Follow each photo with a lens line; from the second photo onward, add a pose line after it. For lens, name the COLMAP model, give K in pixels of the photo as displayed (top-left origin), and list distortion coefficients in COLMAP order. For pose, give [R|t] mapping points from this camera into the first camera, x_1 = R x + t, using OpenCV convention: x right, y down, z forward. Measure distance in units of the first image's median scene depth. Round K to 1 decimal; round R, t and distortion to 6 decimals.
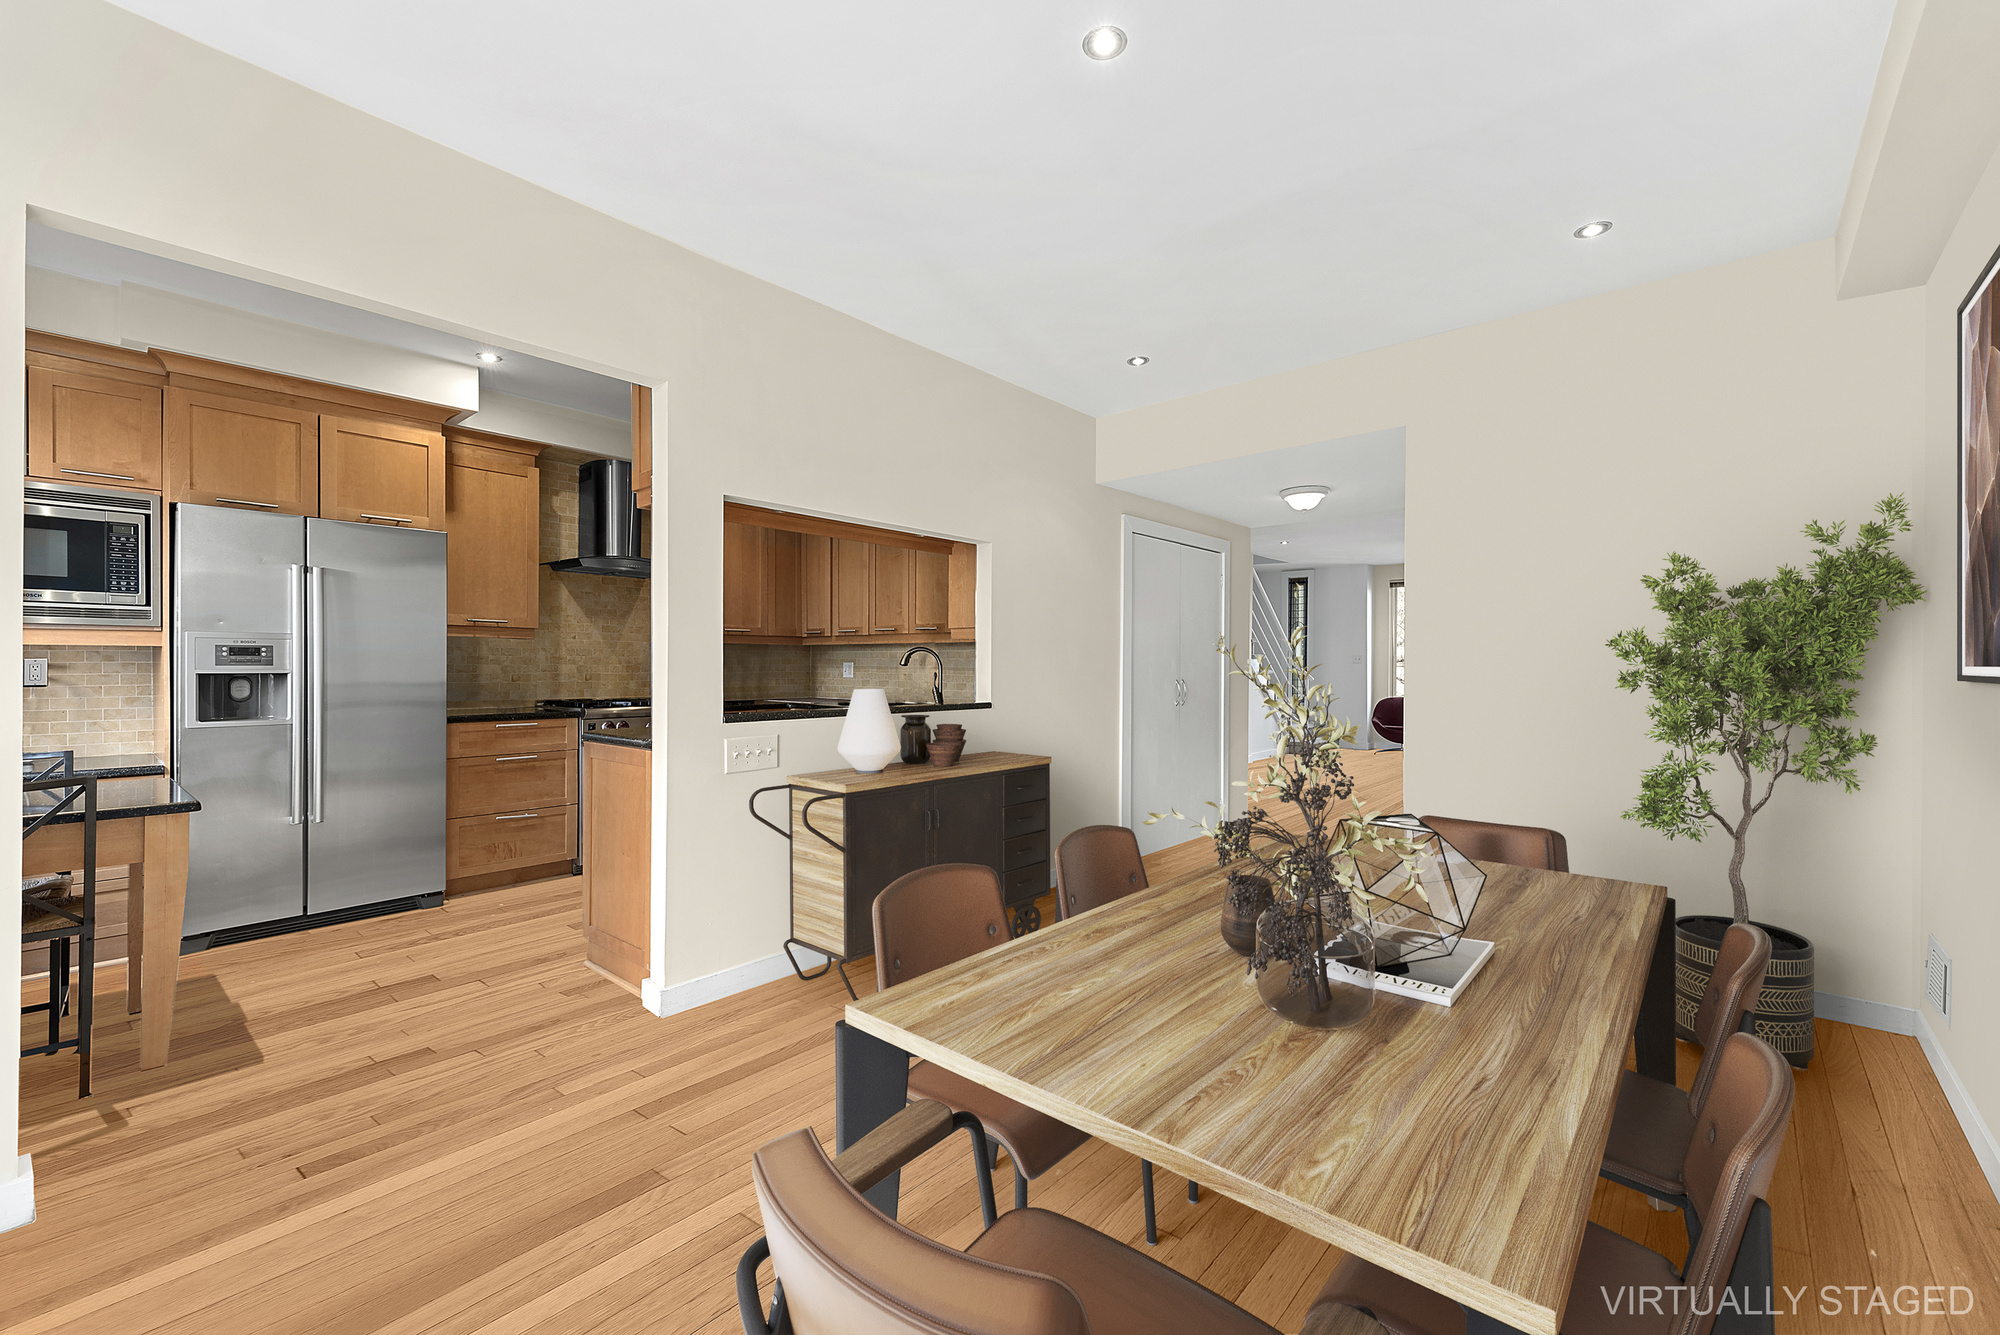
lens RADIAL K [[716.9, 0, 958.2], [0, 716.9, 662.2], [0, 0, 1]] dist [-0.001298, -0.000238]
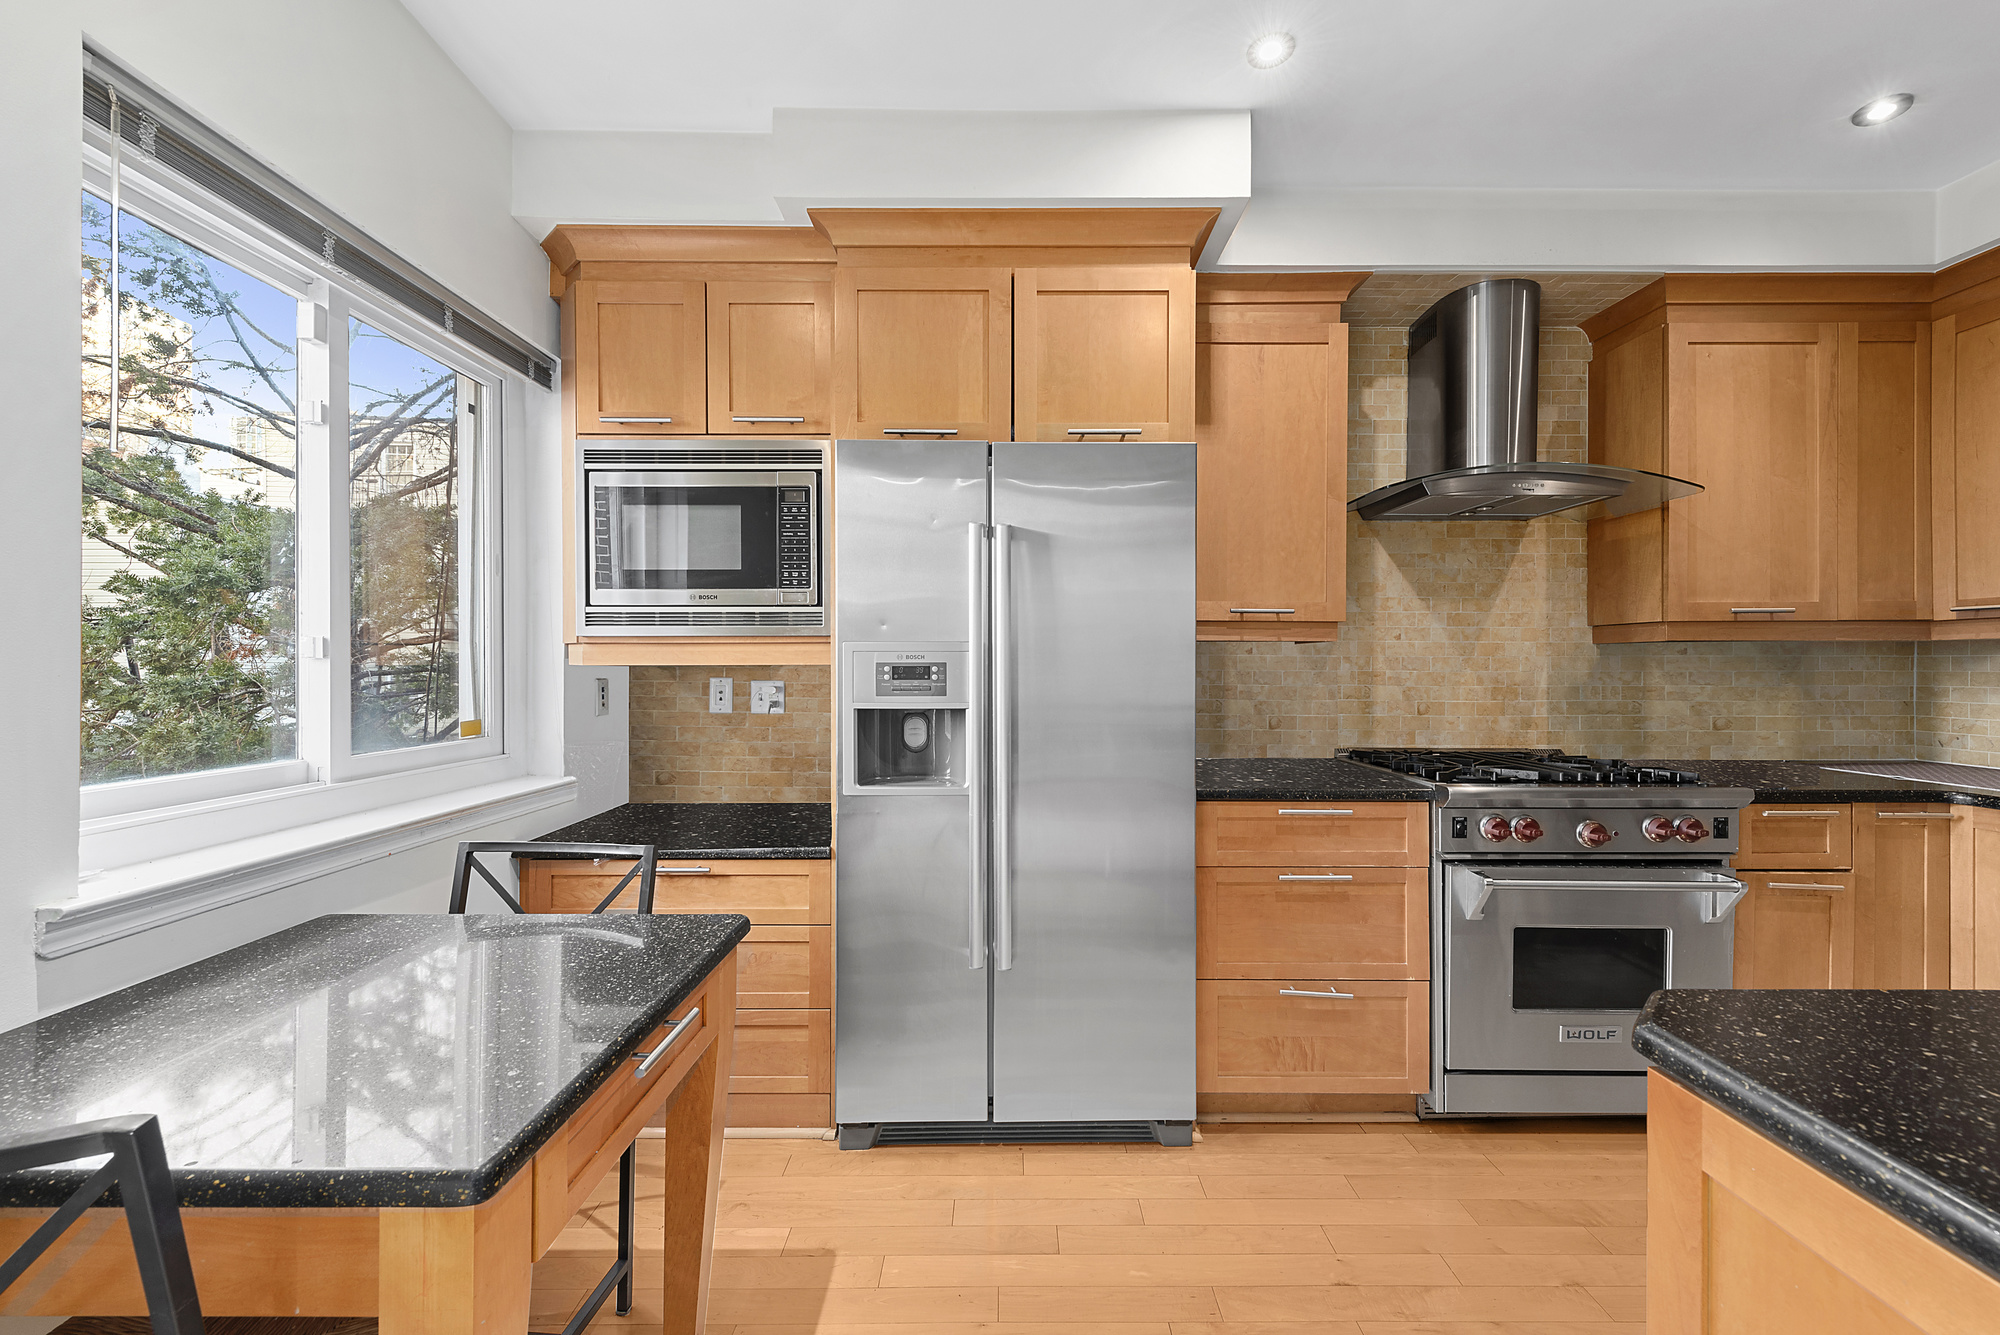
lens RADIAL K [[769.9, 0, 1000.0], [0, 769.9, 667.5], [0, 0, 1]] dist [0.020739, 0.000001]
pose [[0.621212, 0.000406, -0.783643, -0.265015], [0.001025, 0.999999, 0.001330, -0.012370], [0.783642, -0.001629, 0.621210, 0.395344]]
